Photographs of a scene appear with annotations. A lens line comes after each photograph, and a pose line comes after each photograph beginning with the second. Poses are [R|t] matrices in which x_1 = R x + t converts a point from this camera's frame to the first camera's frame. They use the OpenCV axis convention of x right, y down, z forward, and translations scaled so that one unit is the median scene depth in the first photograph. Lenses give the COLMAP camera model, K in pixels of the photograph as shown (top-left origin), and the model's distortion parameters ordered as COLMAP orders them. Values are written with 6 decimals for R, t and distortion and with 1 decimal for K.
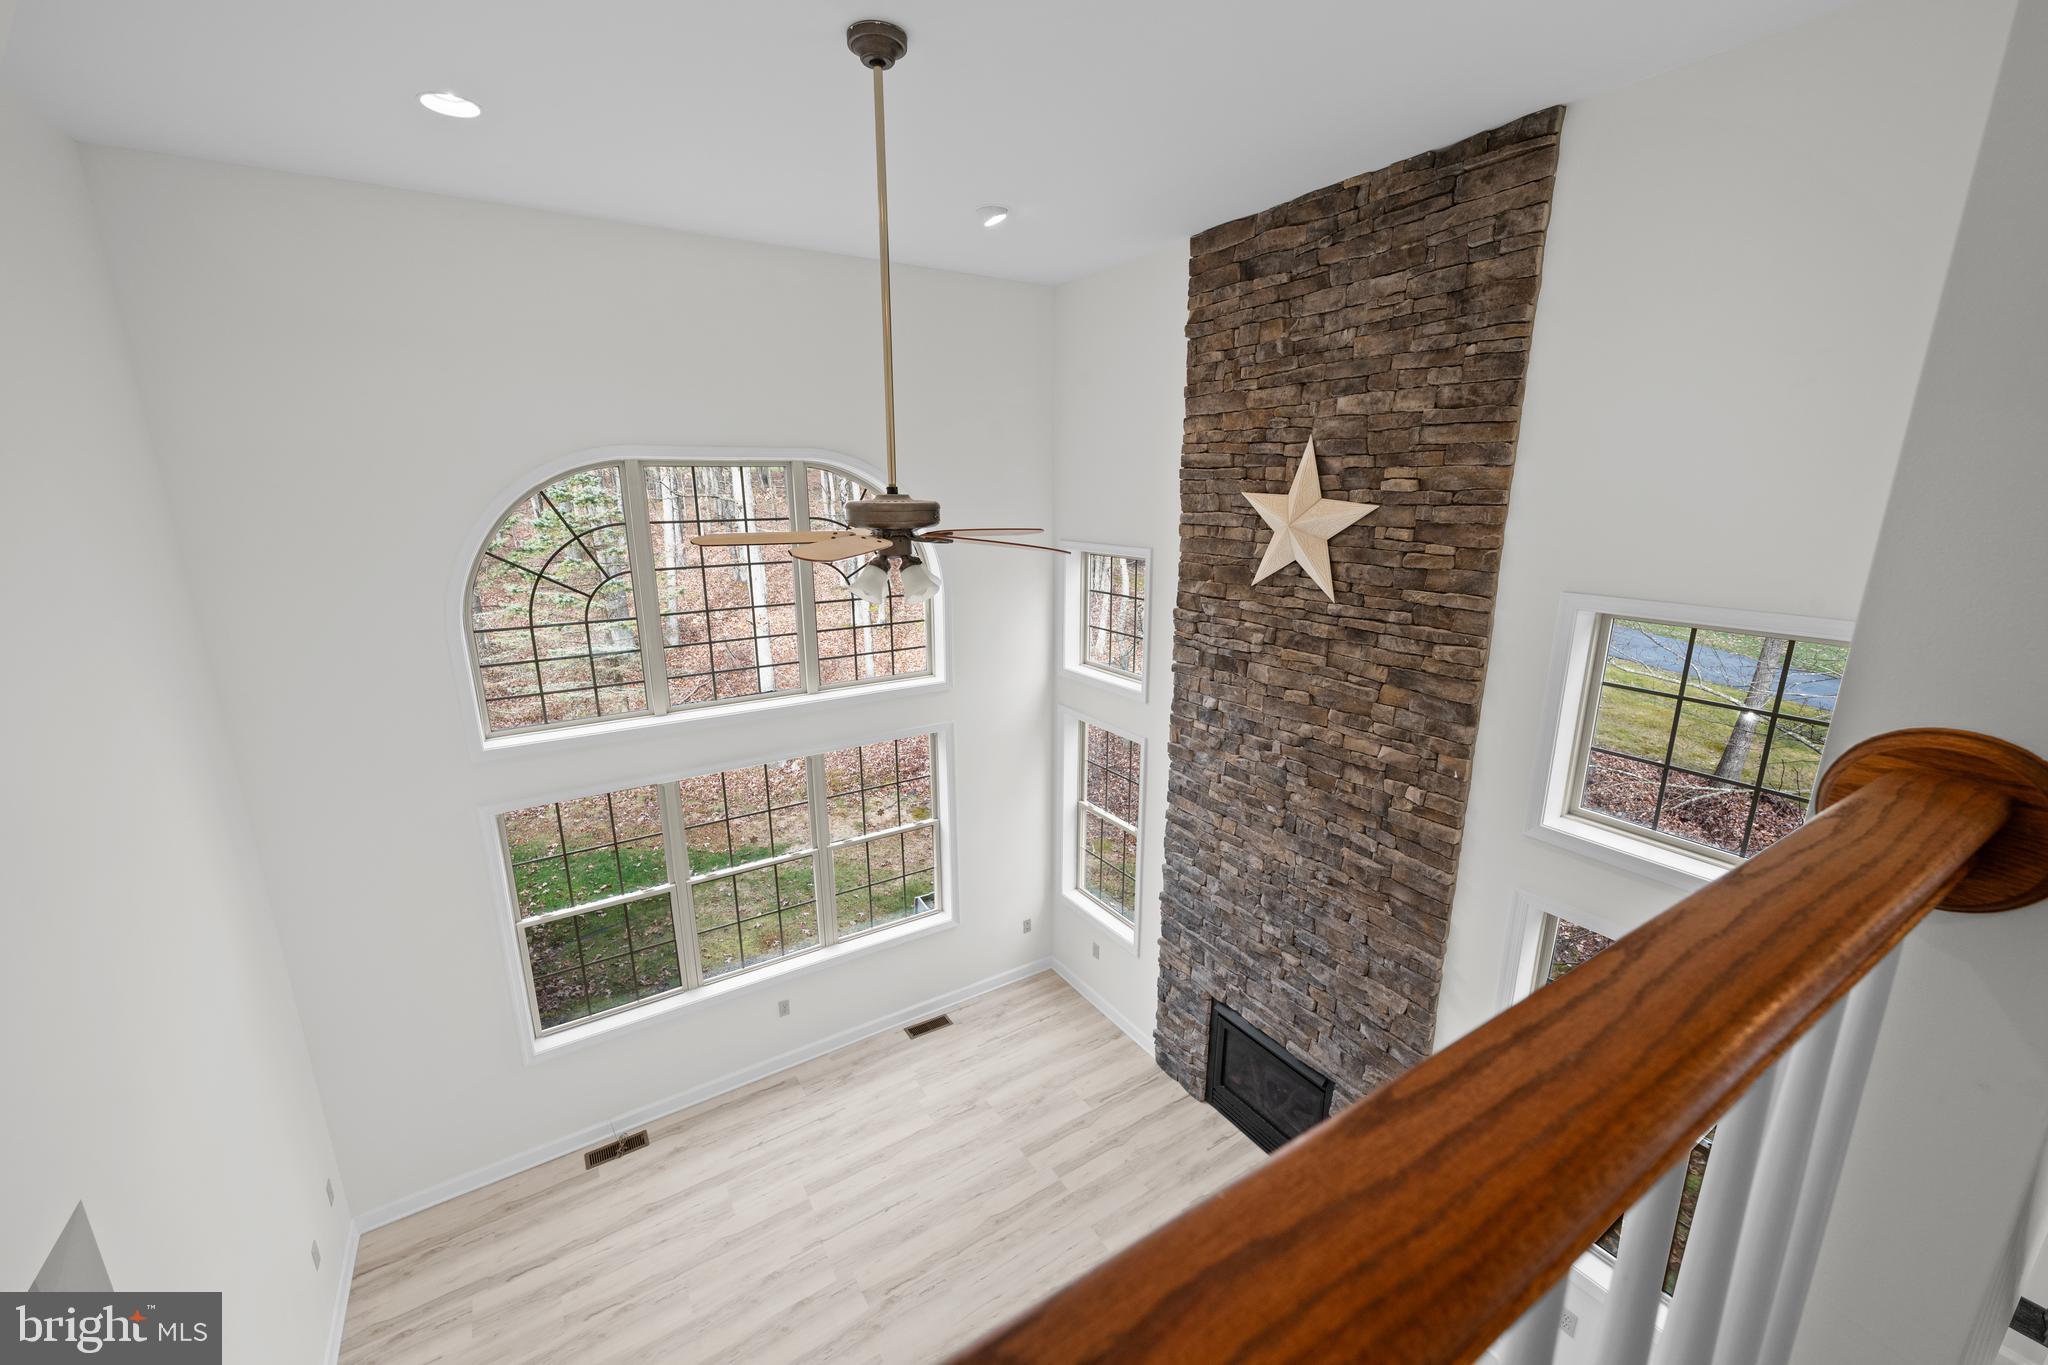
lens RADIAL K [[798.2, 0, 1017.5], [0, 798.2, 692.8], [0, 0, 1]] dist [0.000775, 0.000059]
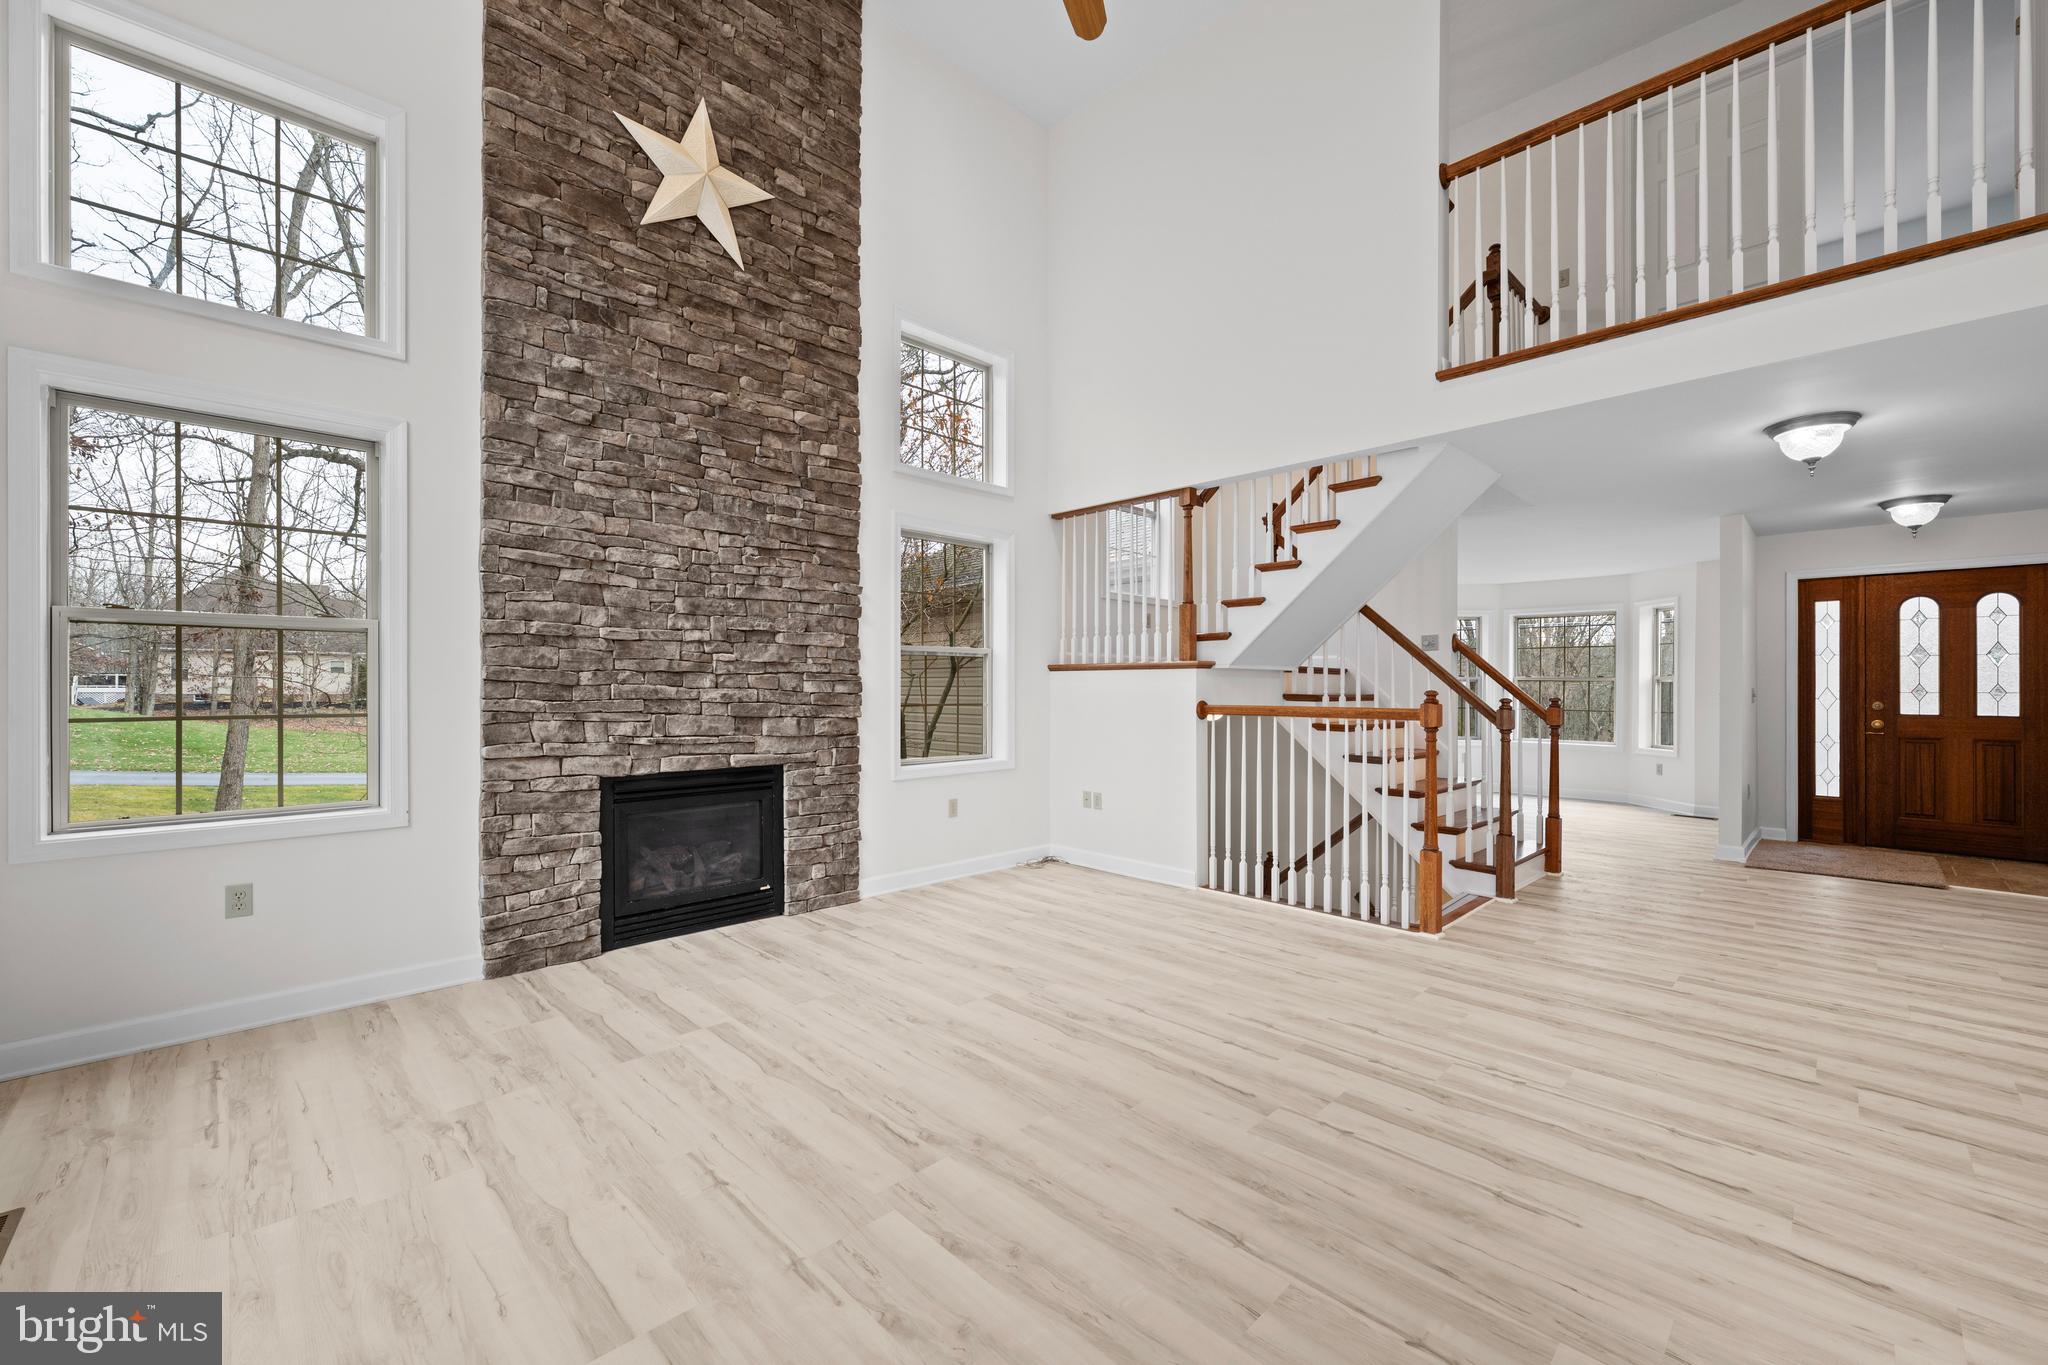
lens RADIAL K [[814.3, 0, 1016.8], [0, 814.3, 684.0], [0, 0, 1]] dist [-0.000222, 0.000116]
pose [[-0.205853, 0.005024, 0.978570, -0.678318], [0.243130, 0.968894, 0.046170, 0.421899], [-0.947899, 0.247424, -0.200672, 0.920777]]
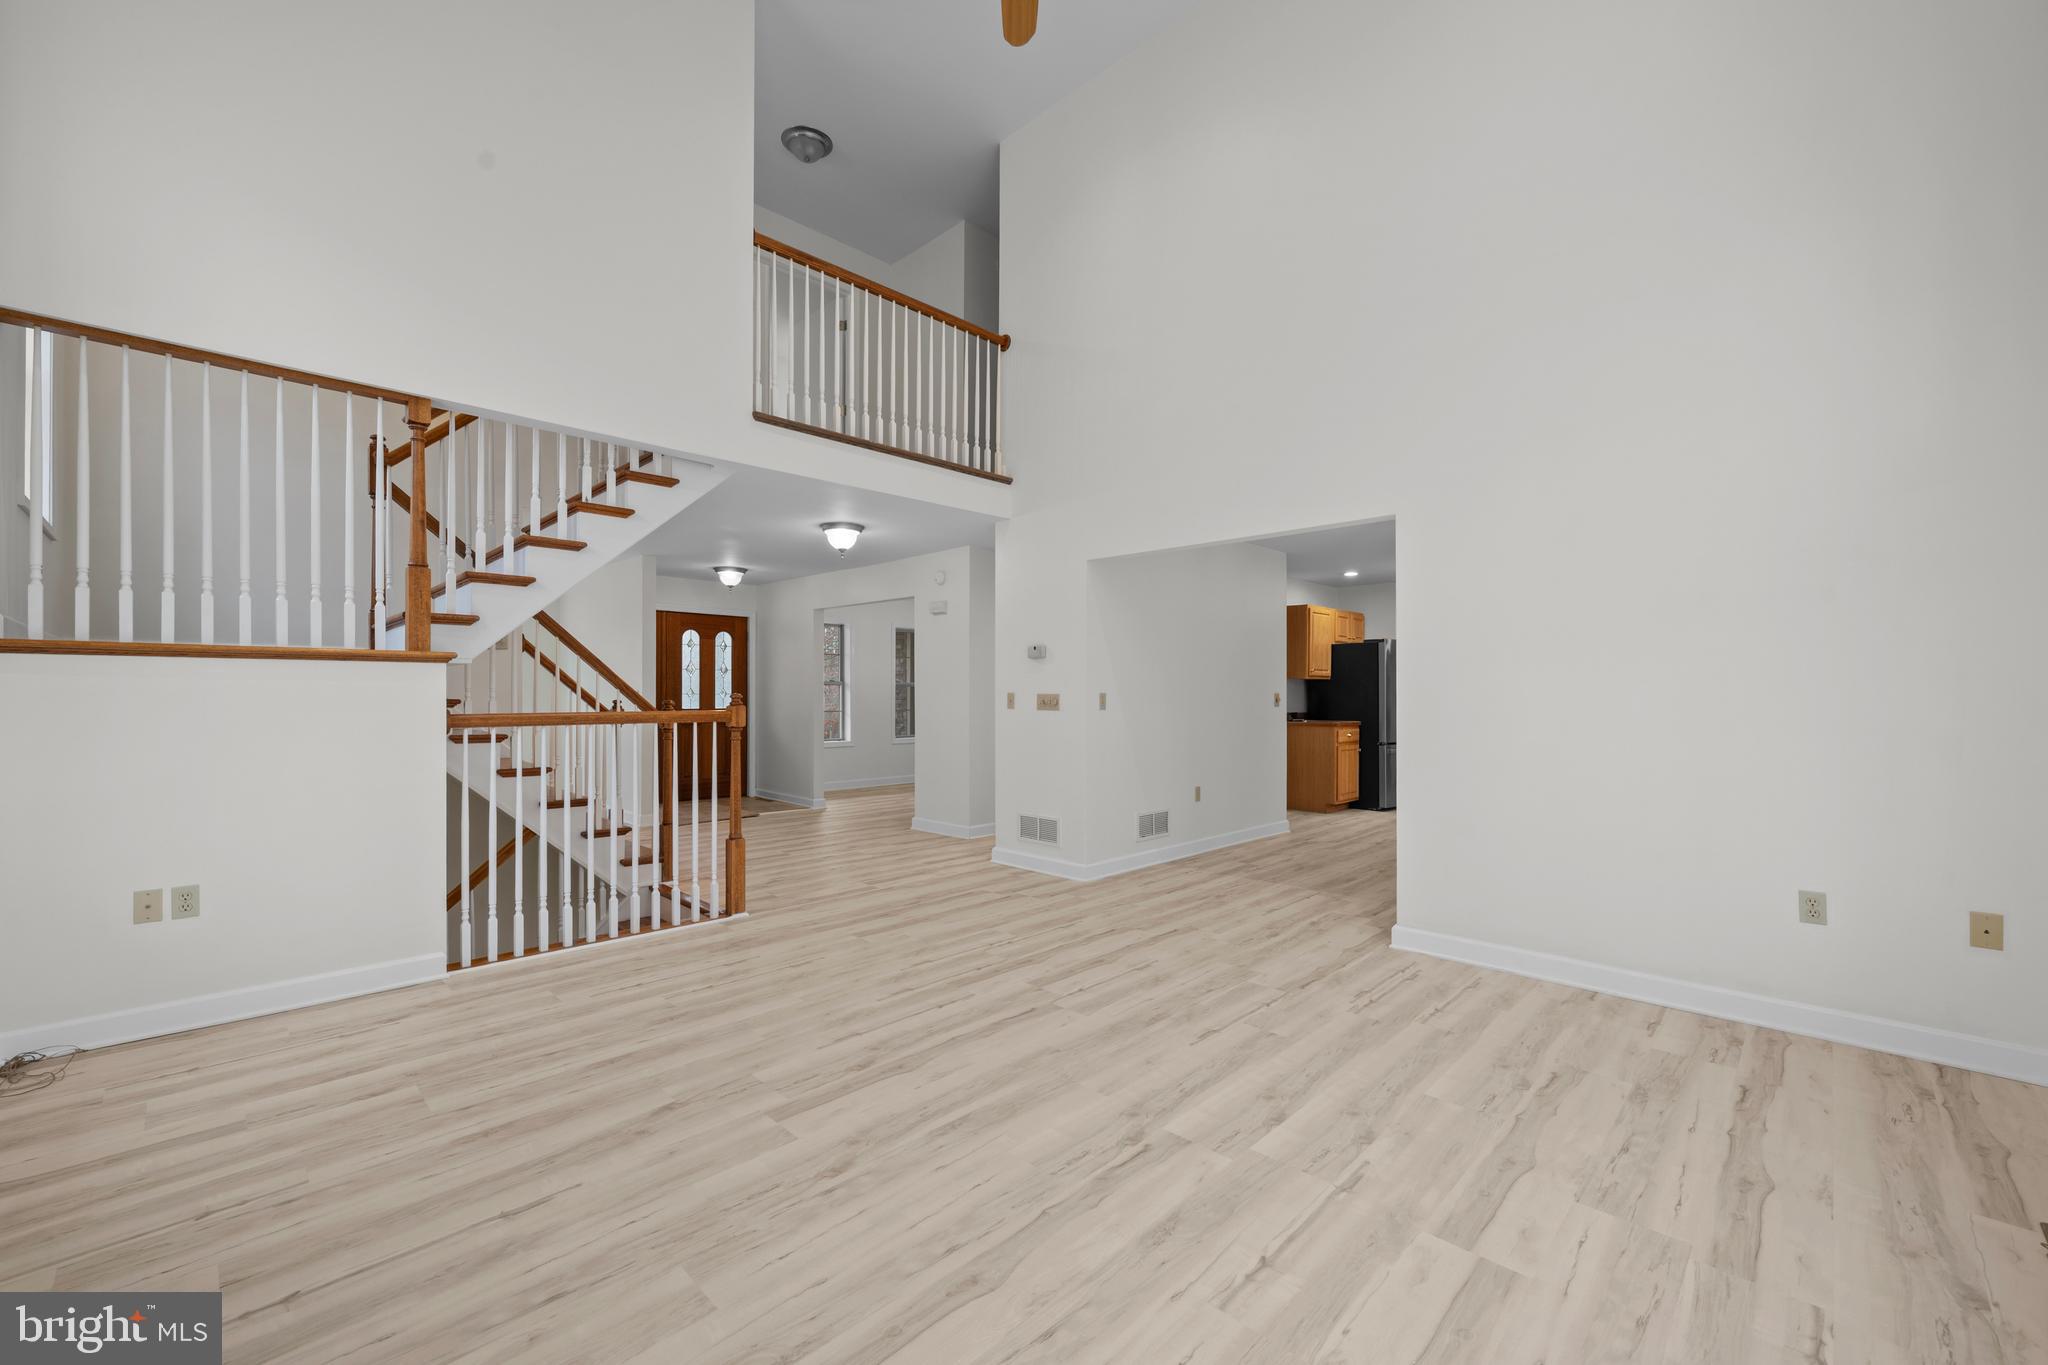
lens RADIAL K [[824.3, 0, 1021.0], [0, 824.3, 690.3], [0, 0, 1]] dist [-0.001128, -0.000006]
pose [[-0.974824, -0.002203, -0.222965, 0.042453], [-0.057232, 0.968923, 0.240651, 0.308724], [0.215506, 0.247353, -0.944655, 1.360210]]
